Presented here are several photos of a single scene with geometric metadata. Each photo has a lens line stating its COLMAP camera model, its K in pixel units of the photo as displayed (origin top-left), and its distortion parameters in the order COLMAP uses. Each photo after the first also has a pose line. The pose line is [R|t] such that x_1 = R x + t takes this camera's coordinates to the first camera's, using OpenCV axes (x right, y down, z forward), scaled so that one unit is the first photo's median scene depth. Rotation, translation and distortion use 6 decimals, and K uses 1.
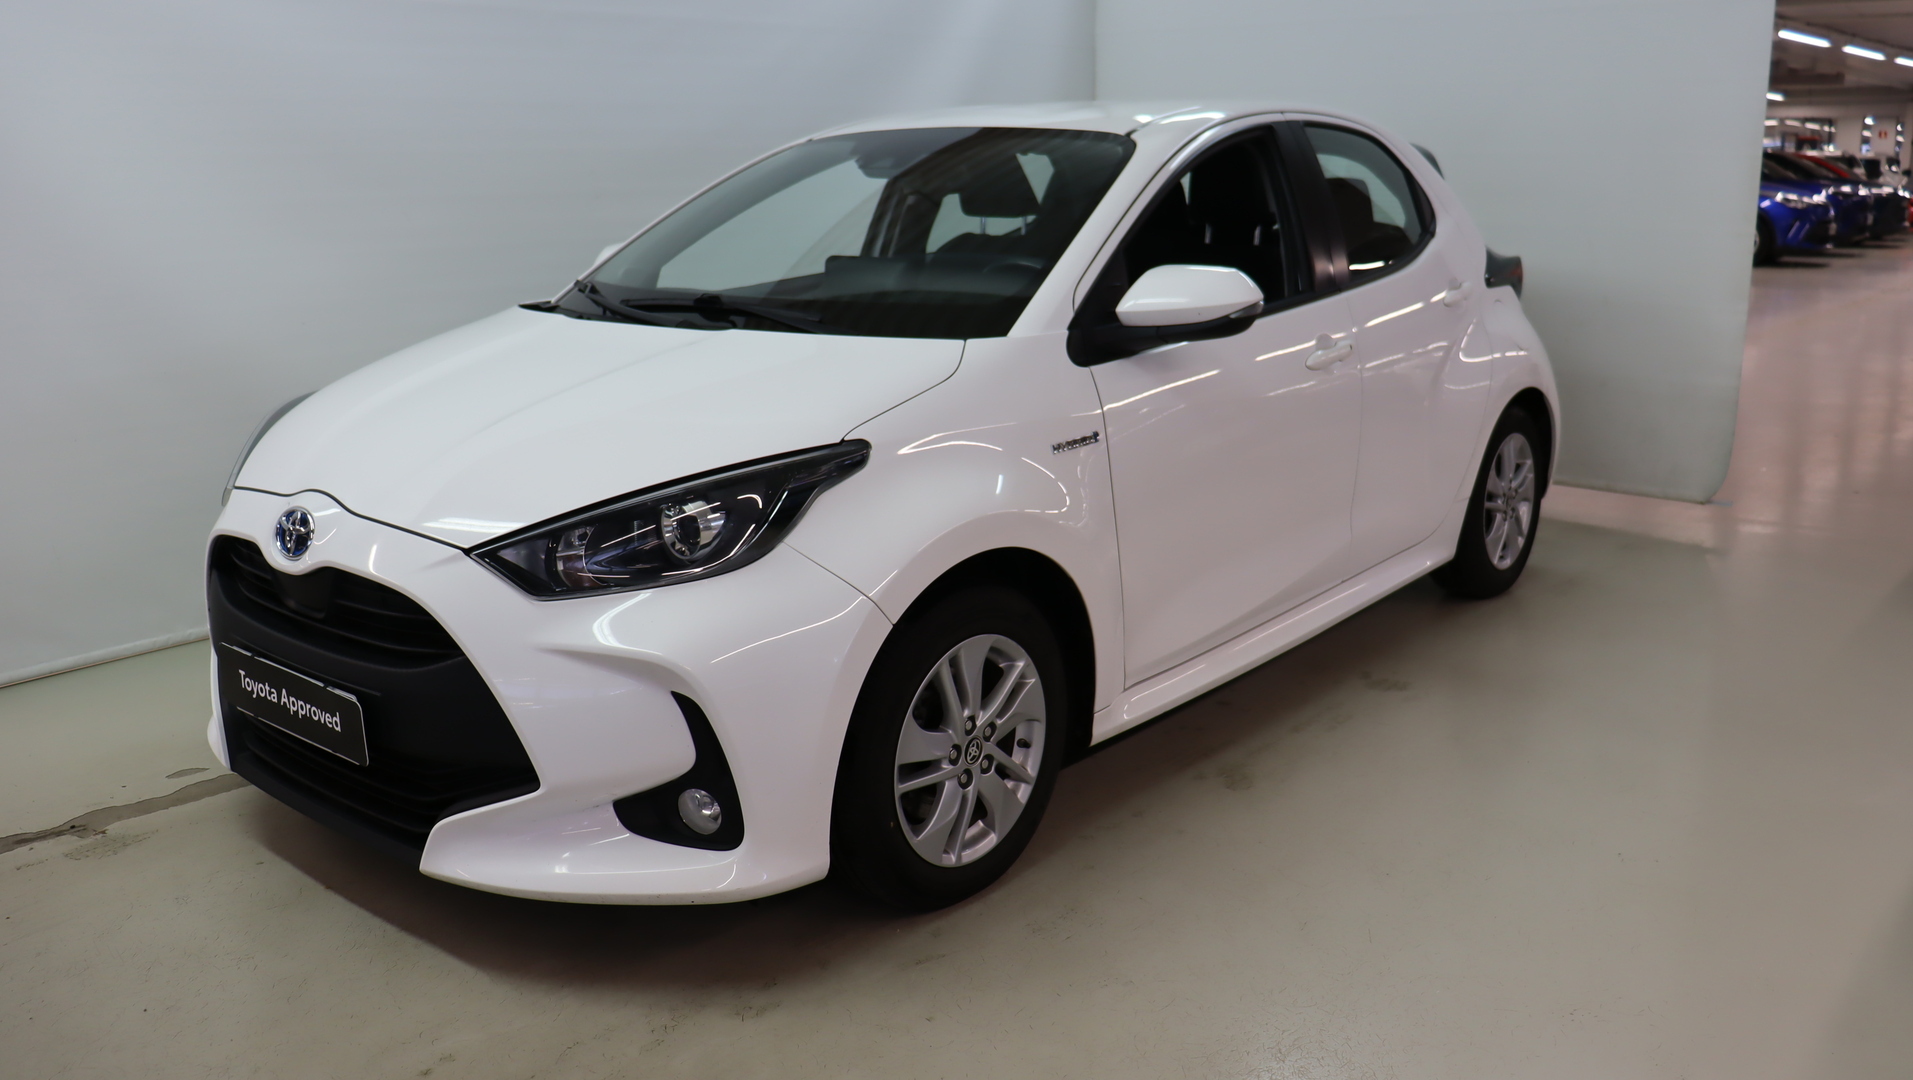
lens RADIAL K [[1597.1, 0, 975.8], [0, 1597.1, 530.6], [0, 0, 1]] dist [-0.182138, 0.157212]
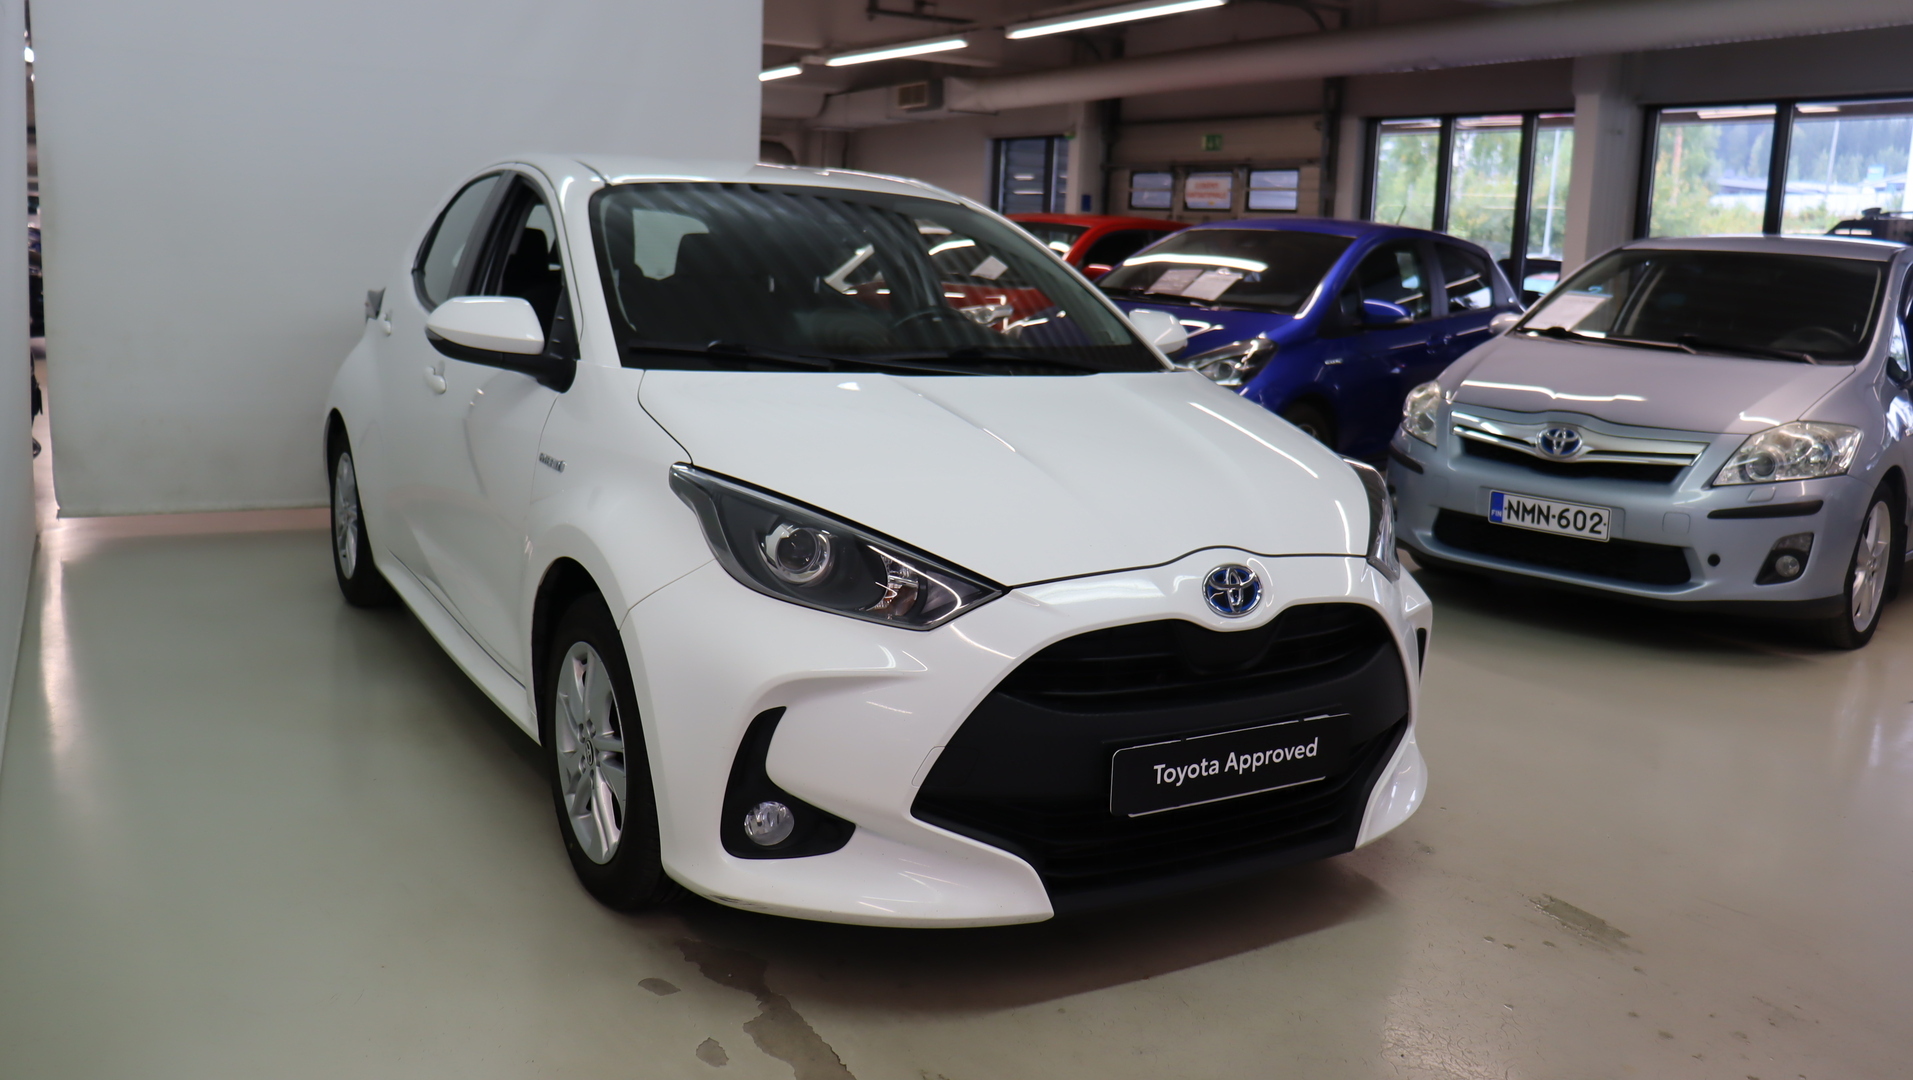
lens RADIAL K [[1597.5, 0, 956.5], [0, 1597.5, 540.0], [0, 0, 1]] dist [-0.188626, 0.169997]
pose [[0.344249, -0.157204, 0.925624, -1.389318], [0.171666, 0.979802, 0.102561, -0.158688], [-0.923051, 0.123591, 0.364283, 0.769273]]
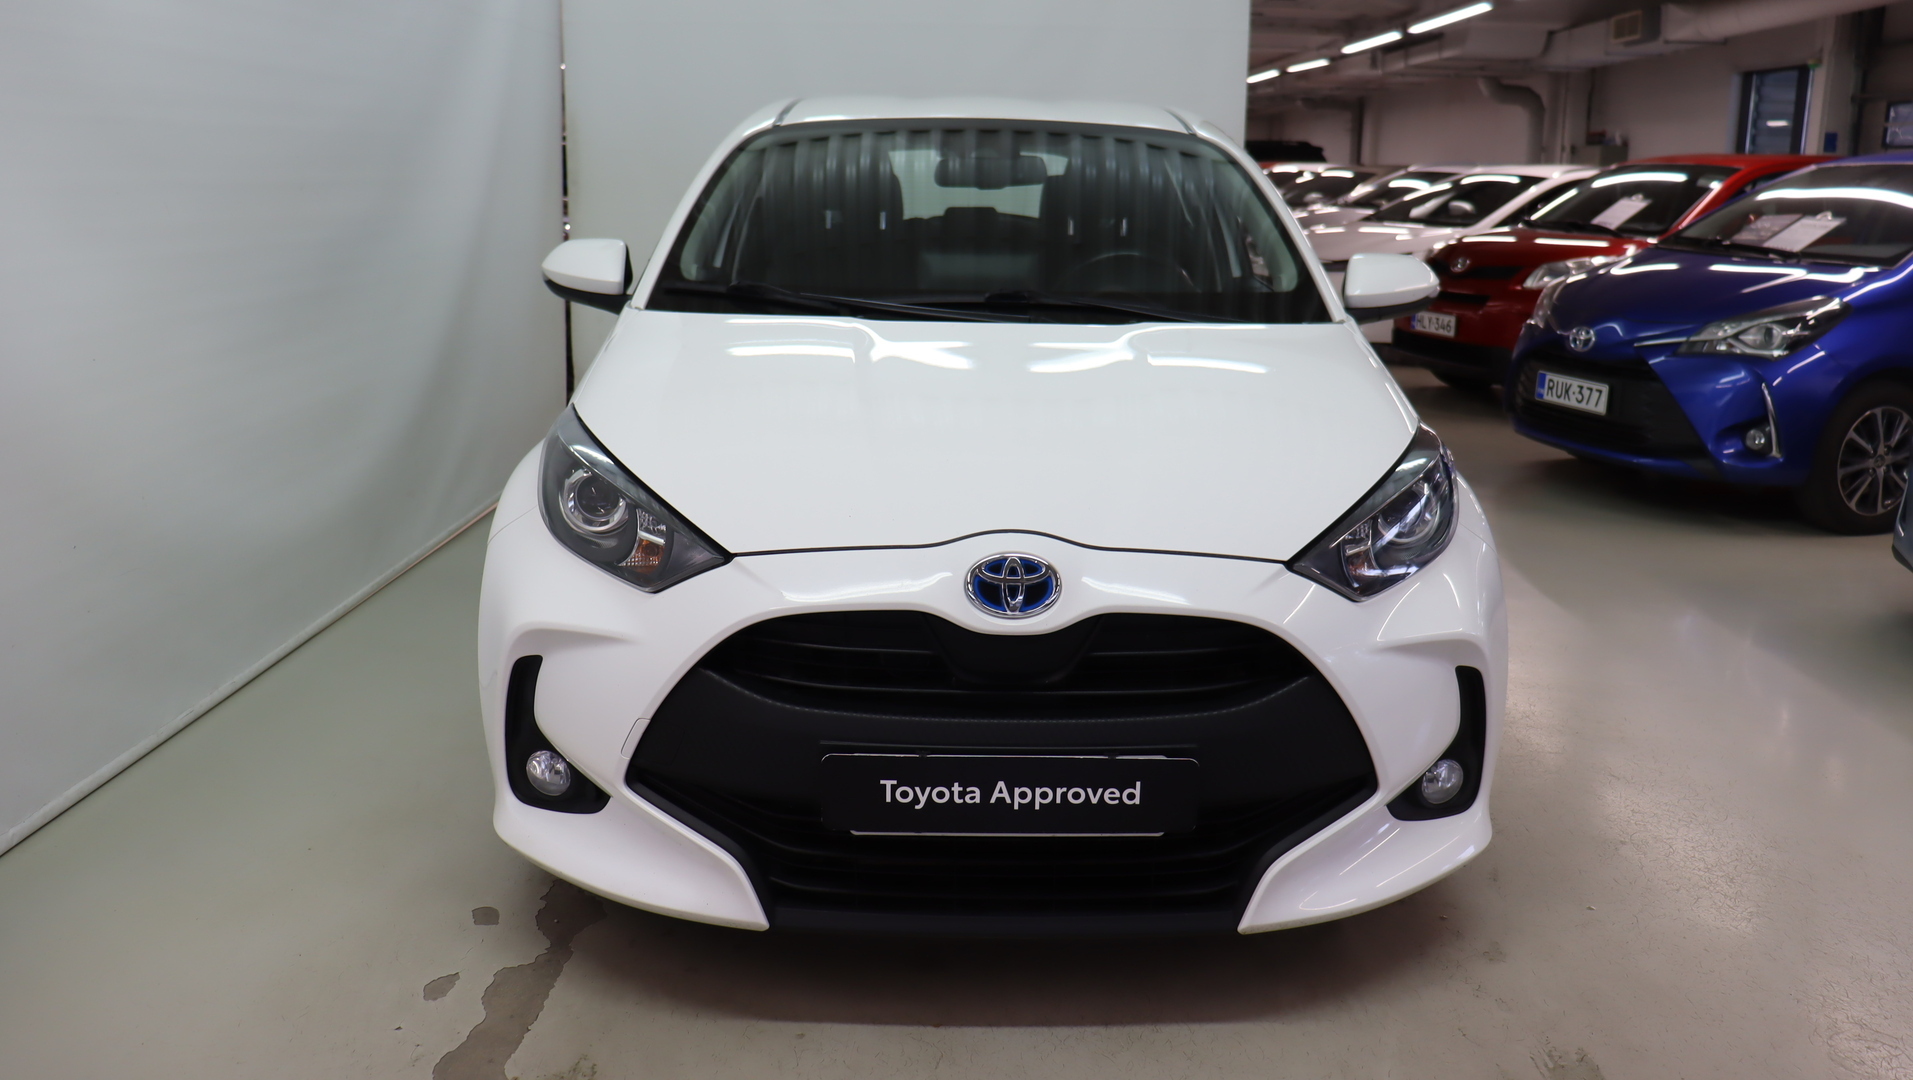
lens RADIAL K [[1575.5, 0, 927.8], [0, 1575.5, 544.3], [0, 0, 1]] dist [-0.174485, 0.161752]
pose [[0.776639, -0.135719, 0.615153, -0.945598], [0.131217, 0.989950, 0.052746, -0.065939], [-0.616129, 0.039754, 0.786642, 0.374633]]
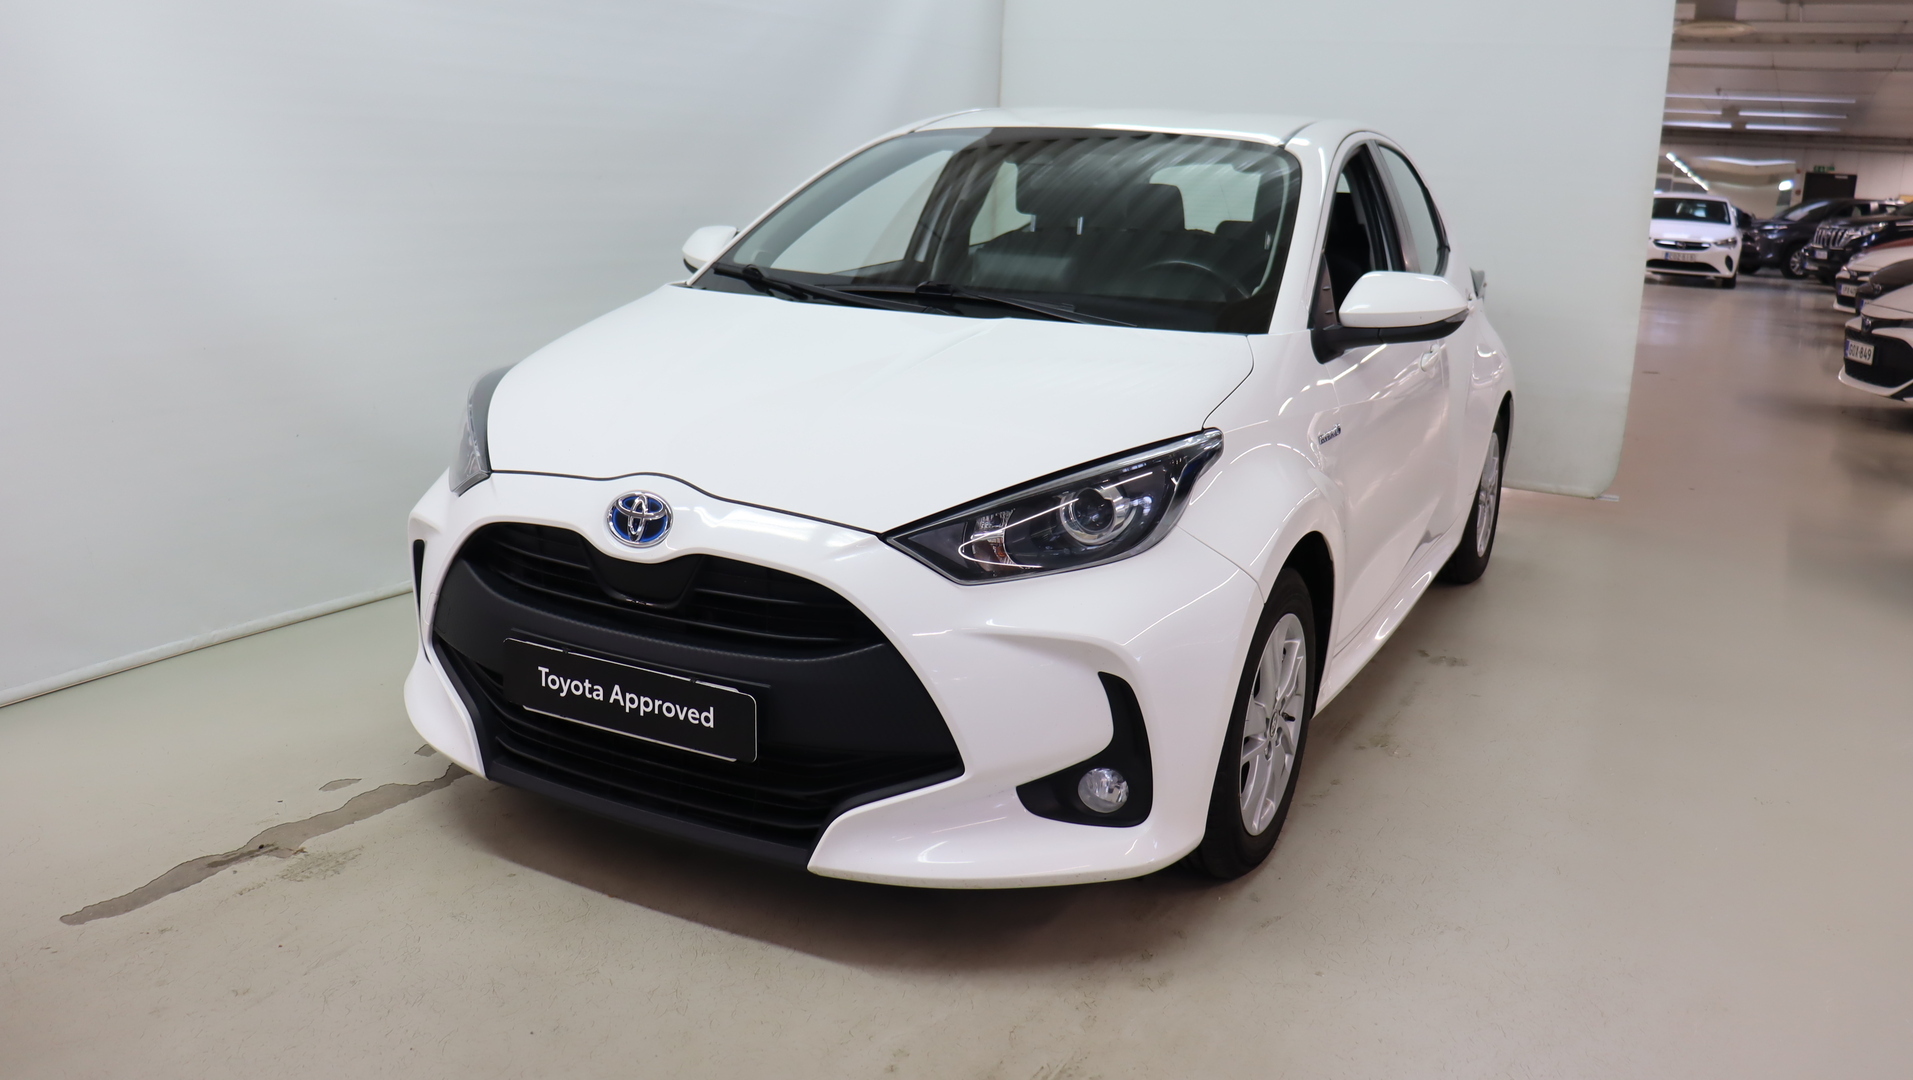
lens RADIAL K [[1597.5, 0, 956.5], [0, 1597.5, 540.0], [0, 0, 1]] dist [-0.188626, 0.169997]
pose [[0.976329, -0.004227, 0.216249, -0.446829], [0.002755, 0.999971, 0.007111, 0.007939], [-0.216272, -0.006347, 0.976312, 0.019744]]
